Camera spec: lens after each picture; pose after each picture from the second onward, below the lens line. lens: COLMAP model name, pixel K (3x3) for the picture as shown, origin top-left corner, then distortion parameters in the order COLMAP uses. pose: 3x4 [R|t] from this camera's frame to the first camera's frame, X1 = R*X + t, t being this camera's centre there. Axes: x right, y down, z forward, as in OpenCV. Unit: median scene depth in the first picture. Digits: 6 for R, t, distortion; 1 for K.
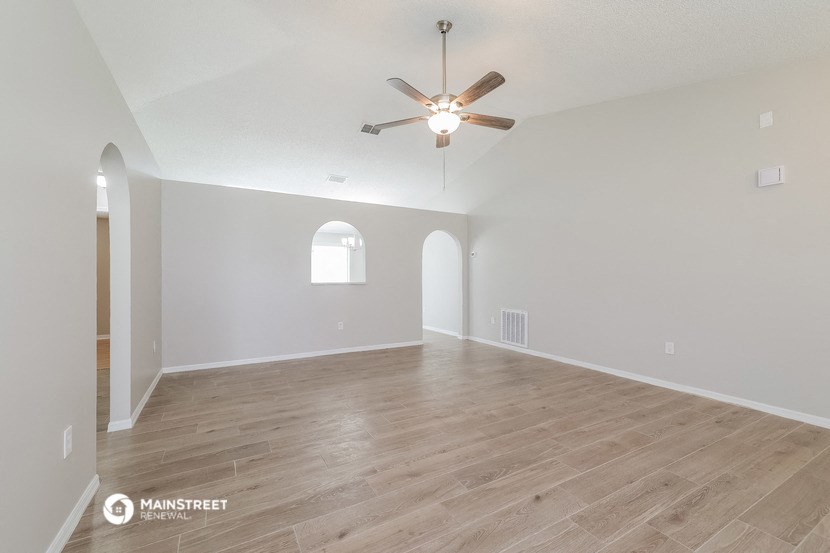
lens RADIAL K [[348.6, 0, 415.0], [0, 348.6, 276.5], [0, 0, 1]] dist [0.012340, 0.000106]
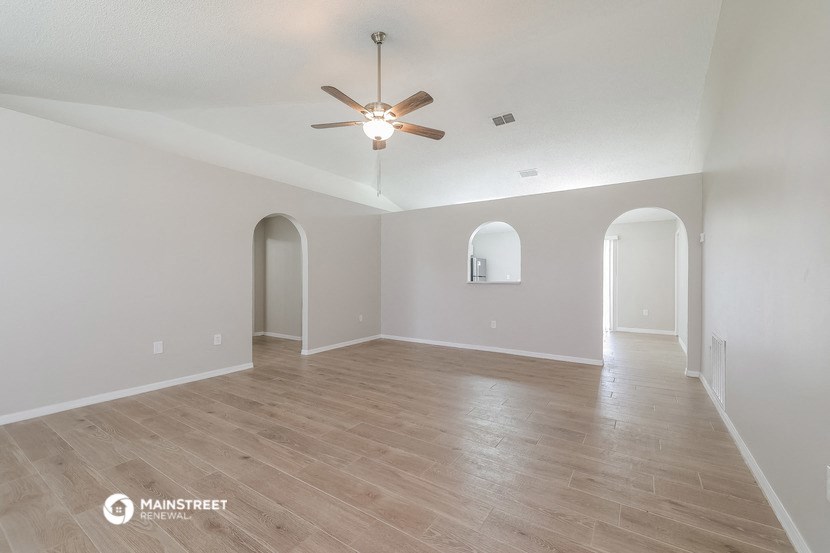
lens RADIAL K [[347.5, 0, 407.9], [0, 347.5, 277.6], [0, 0, 1]] dist [0.011799, 0.000049]
pose [[0.436398, -0.000338, -0.899754, 1.067266], [0.006604, 0.999974, 0.002828, 0.002606], [0.899729, -0.007176, 0.436389, 0.618073]]
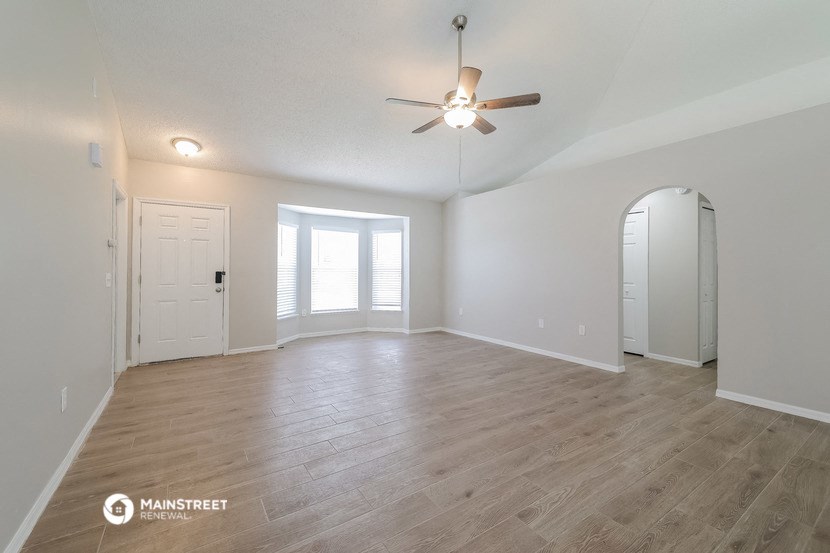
lens RADIAL K [[341.8, 0, 414.3], [0, 341.8, 265.0], [0, 0, 1]] dist [0.015876, 0.000046]
pose [[-0.998333, -0.000526, -0.057716, 0.268009], [0.001273, 0.999515, -0.031120, 0.016930], [0.057704, -0.031141, -0.997848, 1.980386]]
